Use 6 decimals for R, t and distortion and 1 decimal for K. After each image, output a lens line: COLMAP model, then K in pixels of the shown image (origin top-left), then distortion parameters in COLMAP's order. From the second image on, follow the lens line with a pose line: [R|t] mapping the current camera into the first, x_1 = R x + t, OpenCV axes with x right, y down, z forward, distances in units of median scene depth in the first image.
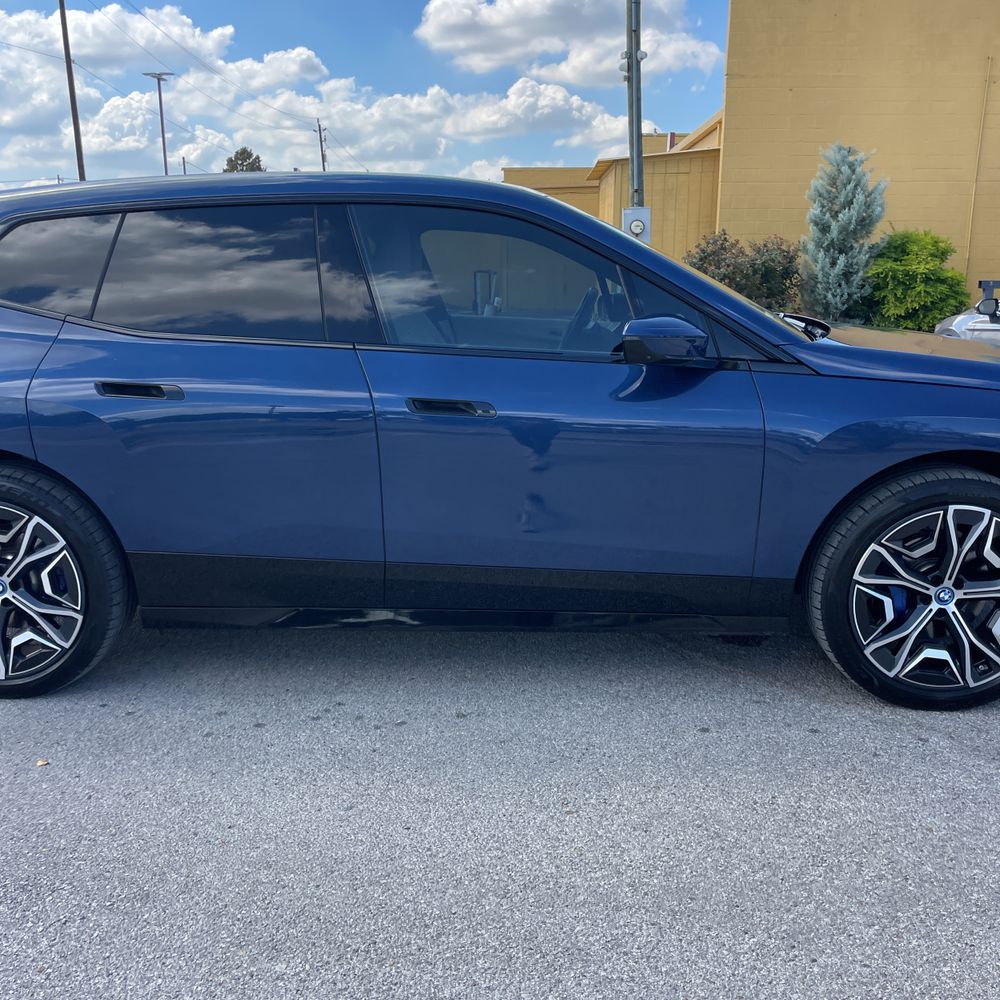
lens RADIAL K [[1014.1, 0, 490.9], [0, 1014.1, 496.9], [0, 0, 1]] dist [0.030026, 0.000000]
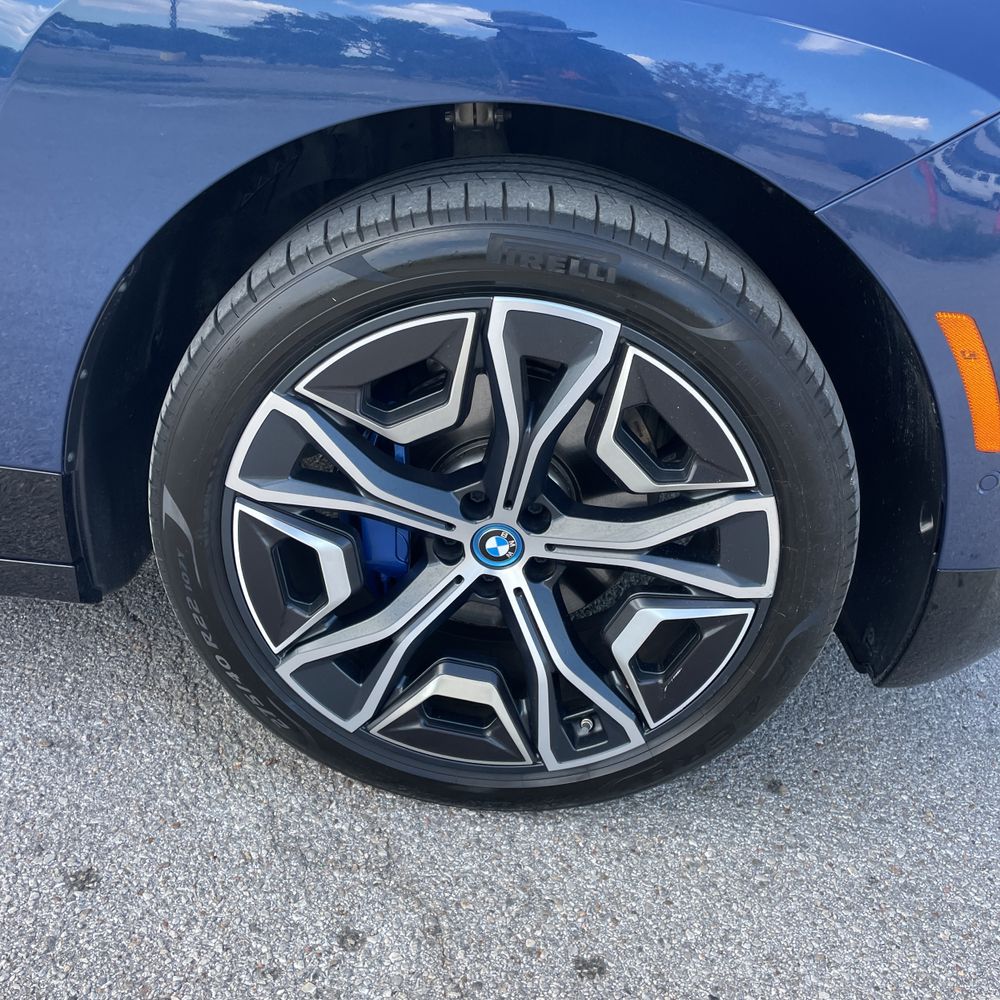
lens RADIAL K [[1014.1, 0, 492.7], [0, 1014.1, 492.0], [0, 0, 1]] dist [0.030026, 0.000000]
pose [[0.996161, 0.079284, 0.037111, 0.415655], [-0.086347, 0.959668, 0.267547, -0.016490], [-0.014402, -0.269724, 0.962830, 0.641152]]
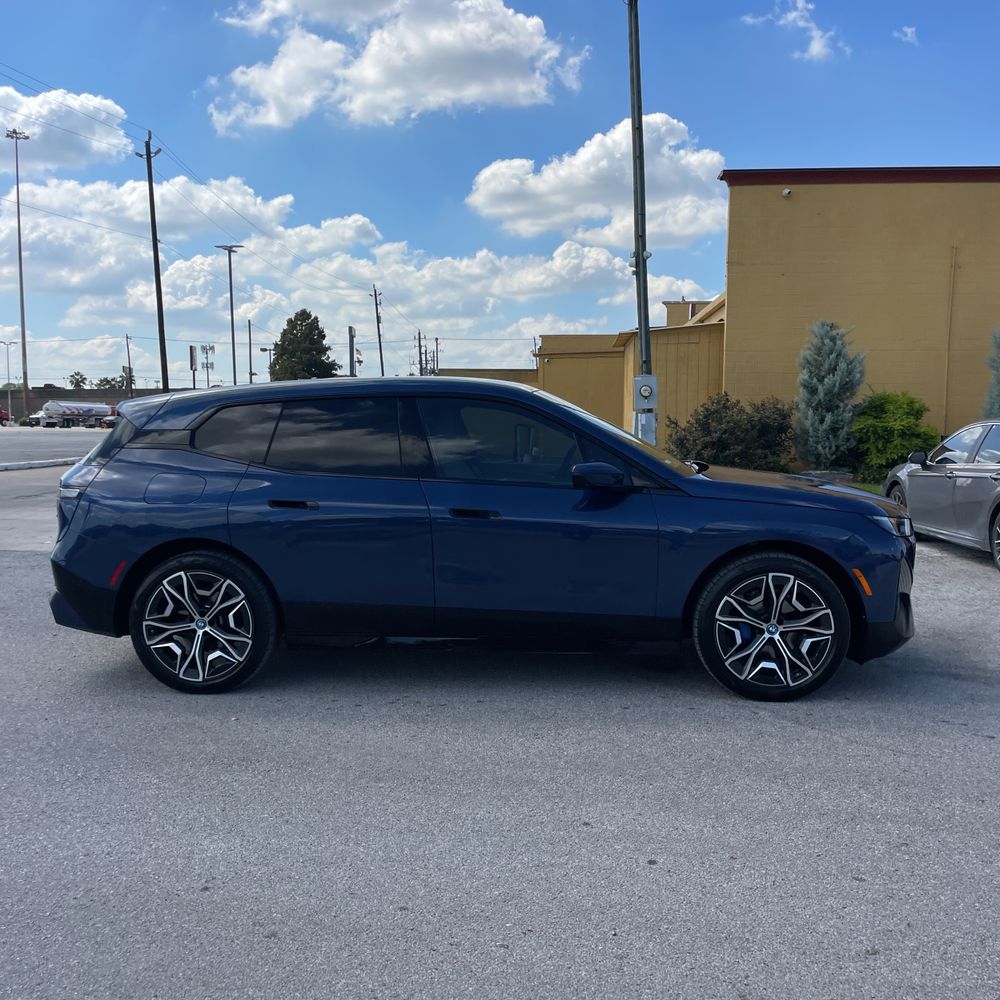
lens RADIAL K [[1014.1, 0, 513.7], [0, 1014.1, 520.5], [0, 0, 1]] dist [0.030026, 0.000000]
pose [[0.999744, 0.002460, -0.022506, 0.059875], [-0.005177, 0.992584, -0.121451, 0.120620], [0.022040, 0.121536, 0.992342, -0.648061]]
